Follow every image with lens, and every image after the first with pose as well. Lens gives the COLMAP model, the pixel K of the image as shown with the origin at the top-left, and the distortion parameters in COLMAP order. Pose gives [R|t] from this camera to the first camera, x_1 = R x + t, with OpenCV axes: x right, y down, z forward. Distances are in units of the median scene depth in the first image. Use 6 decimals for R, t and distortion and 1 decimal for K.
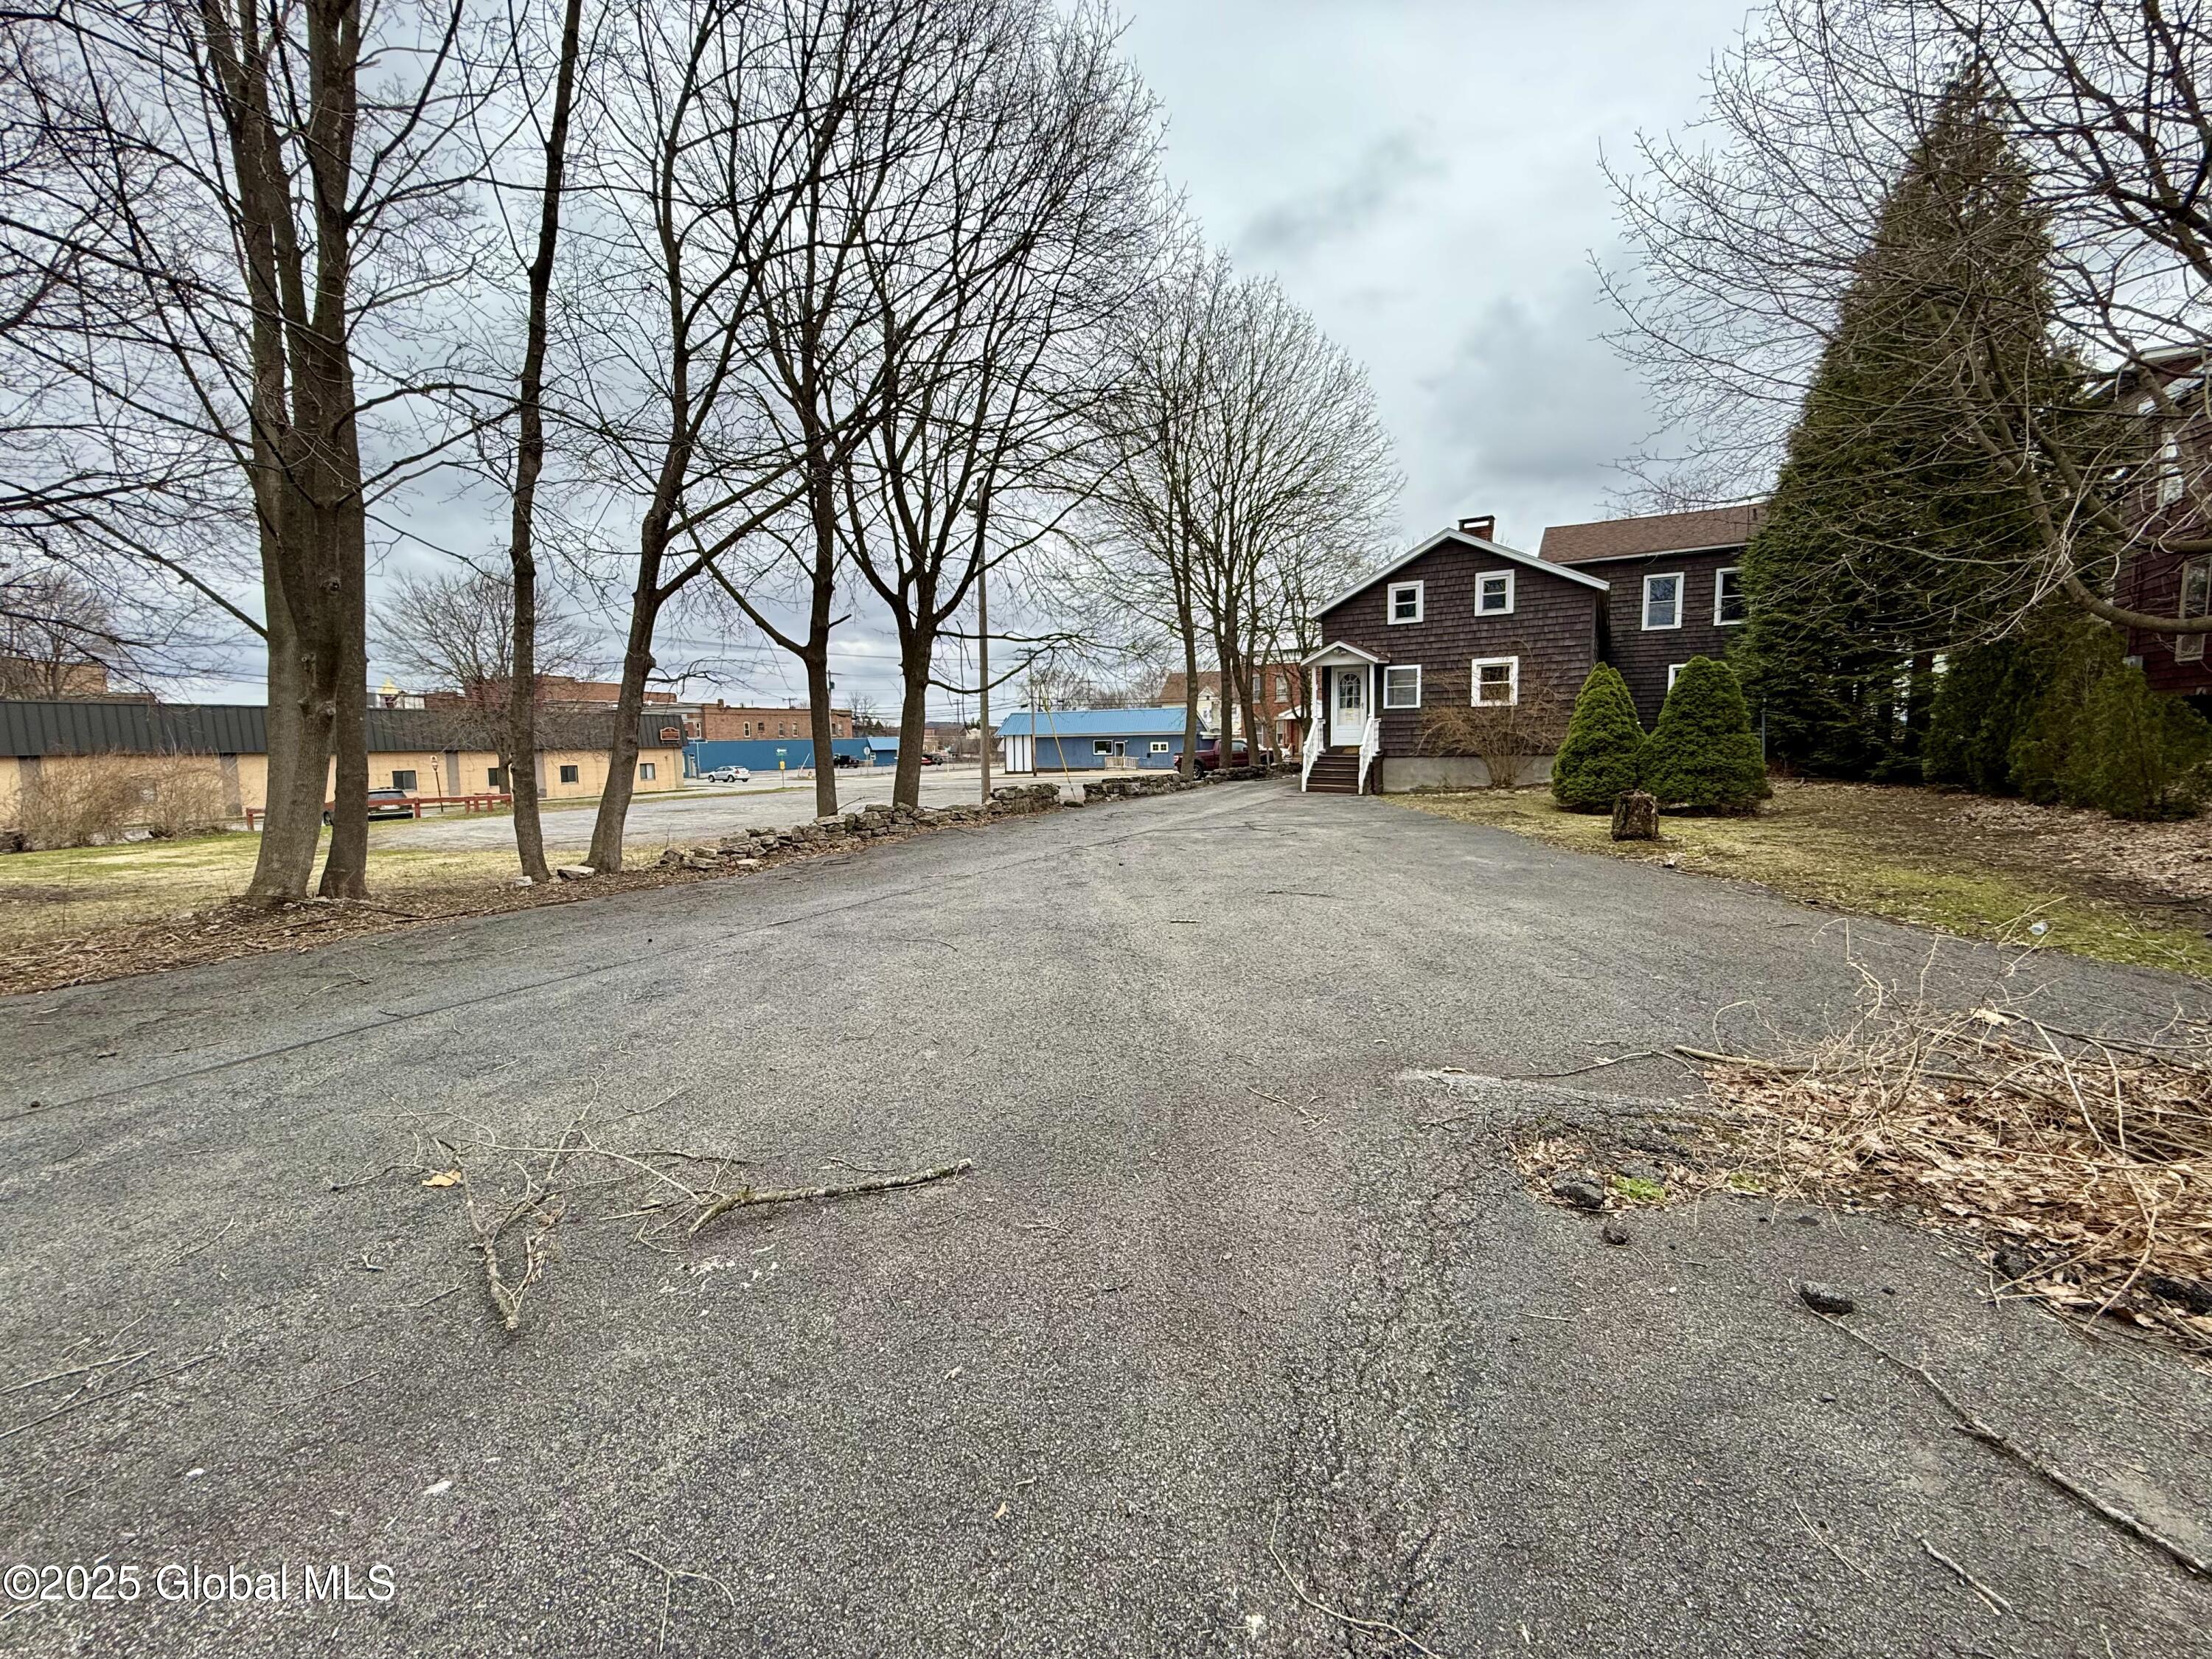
lens RADIAL K [[876.6, 0, 1102.0], [0, 876.6, 821.8], [0, 0, 1]] dist [-0.000852, -0.000025]
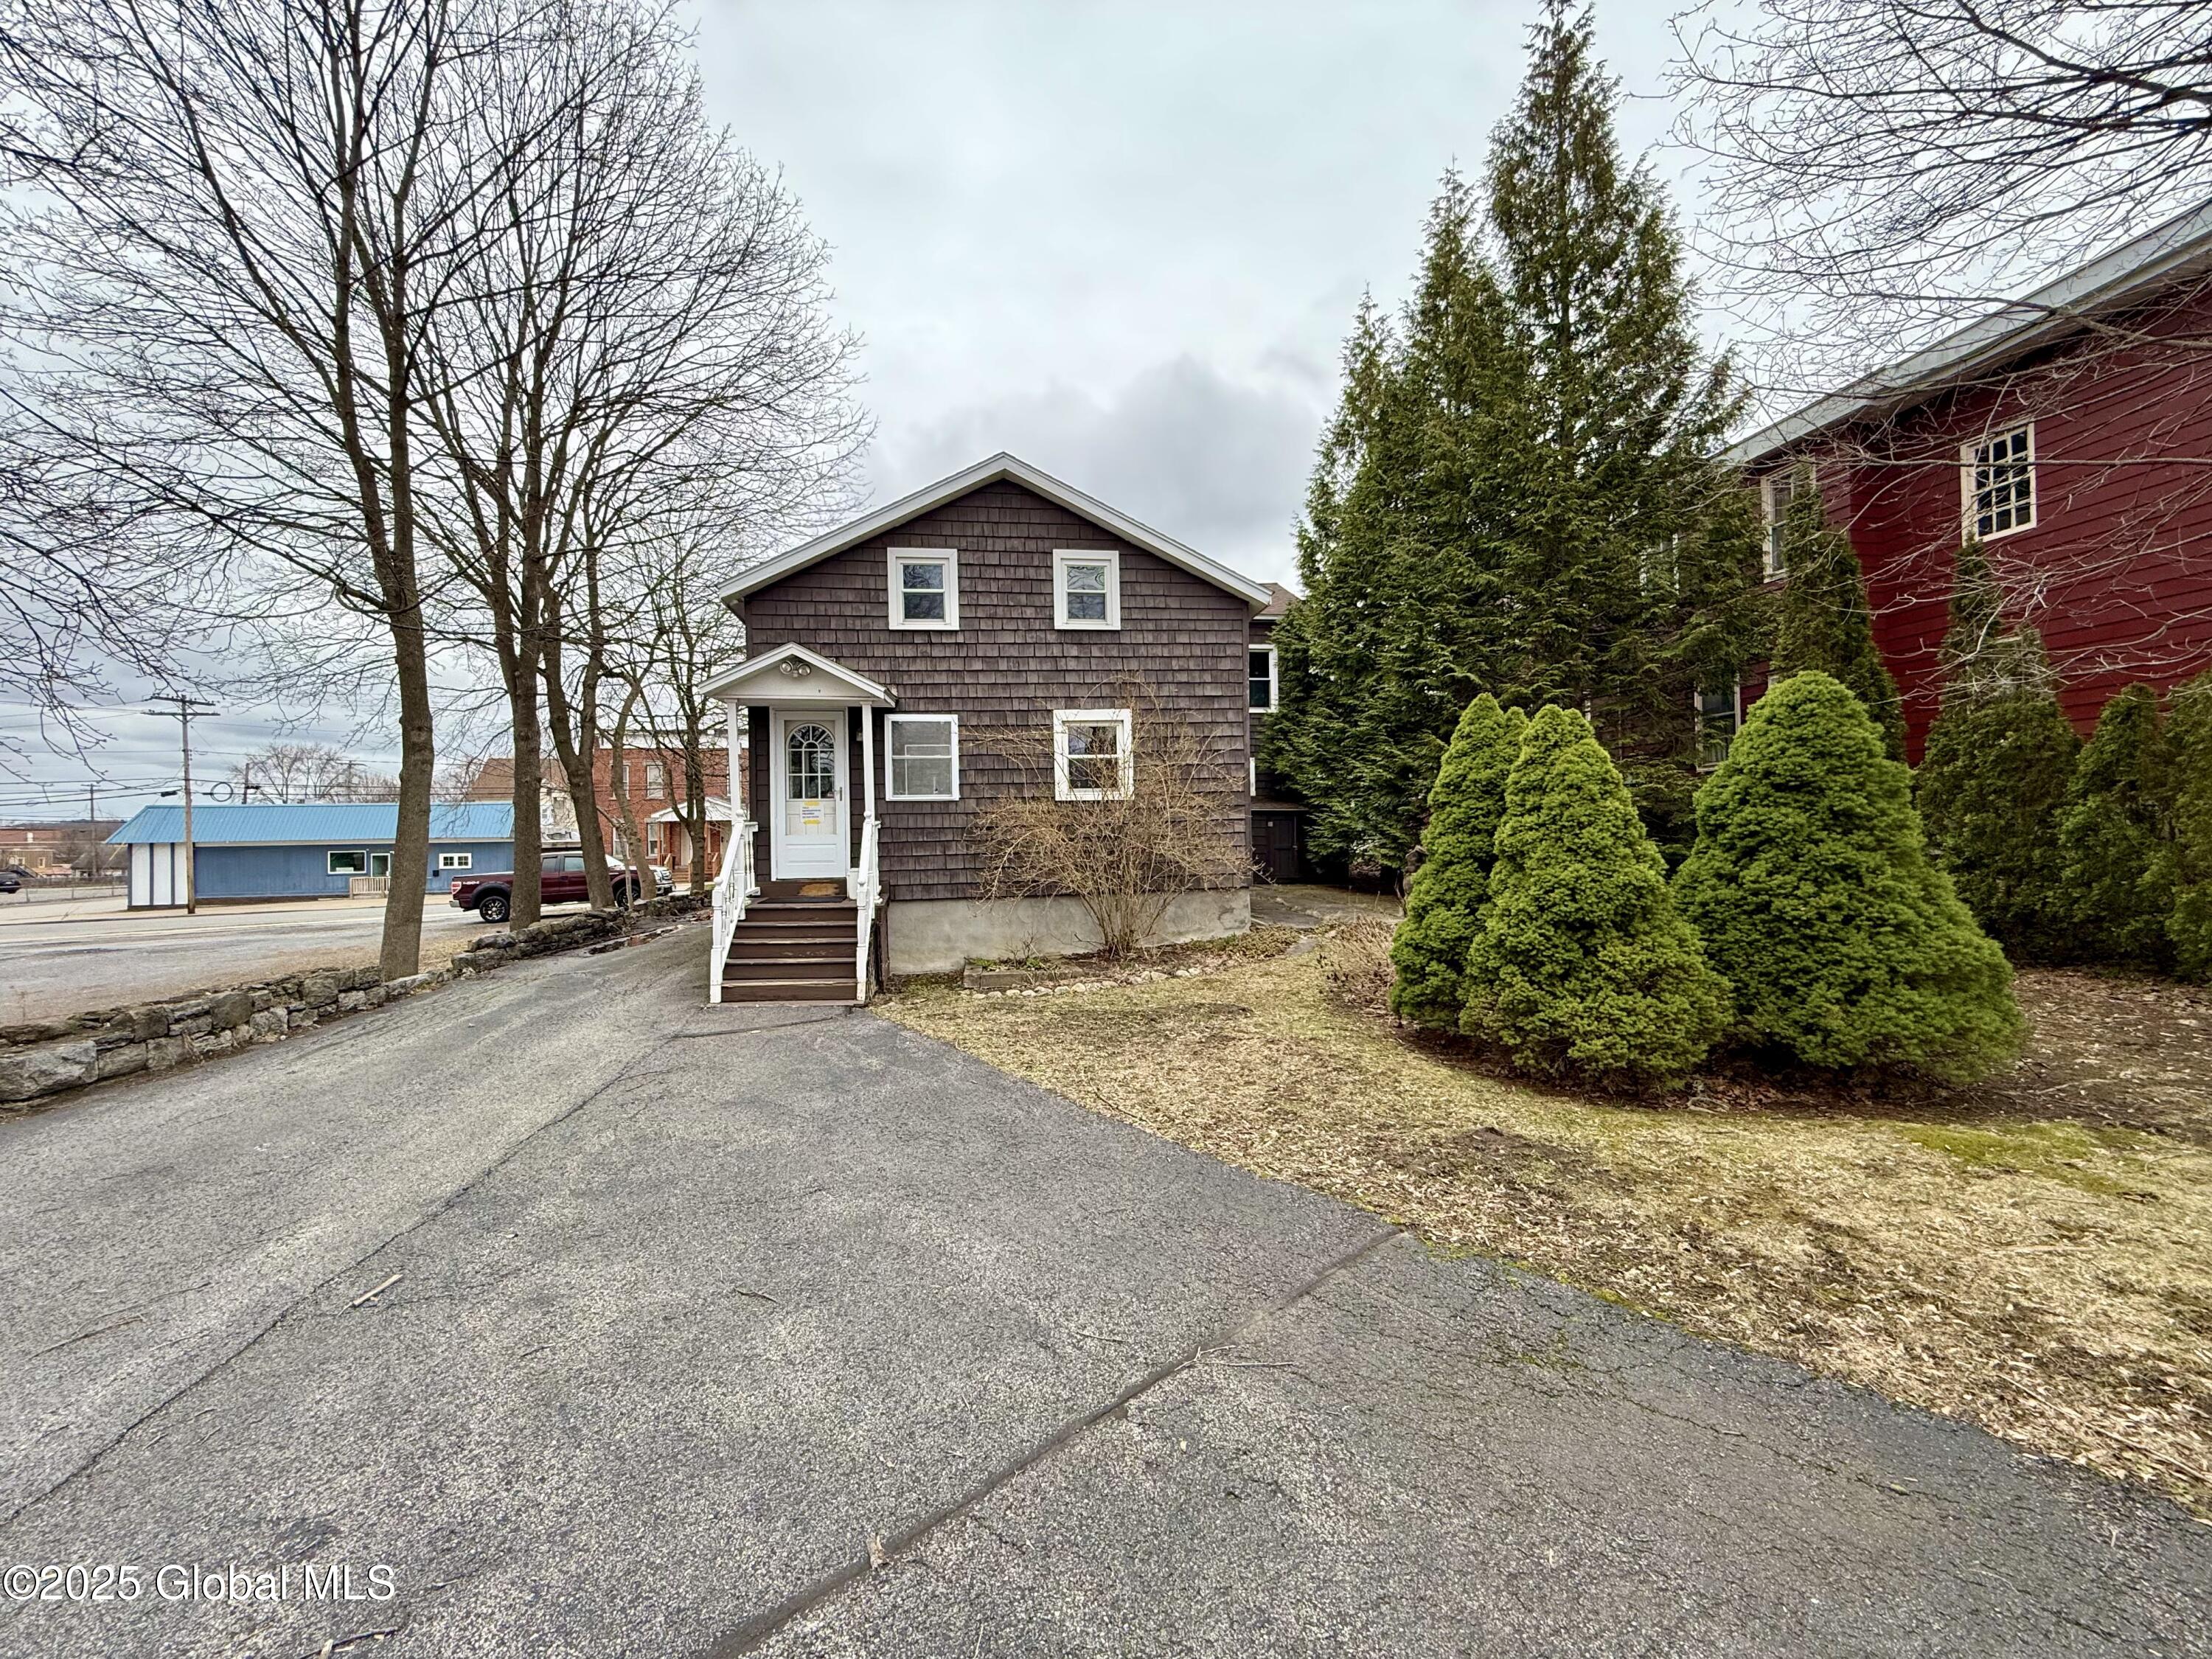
lens RADIAL K [[876.6, 0, 1102.0], [0, 876.6, 821.8], [0, 0, 1]] dist [-0.000852, -0.000025]
pose [[0.783797, 0.009342, 0.620947, 0.118548], [0.063301, 0.993477, -0.094849, -0.065929], [-0.617783, 0.113649, 0.778093, 0.563978]]
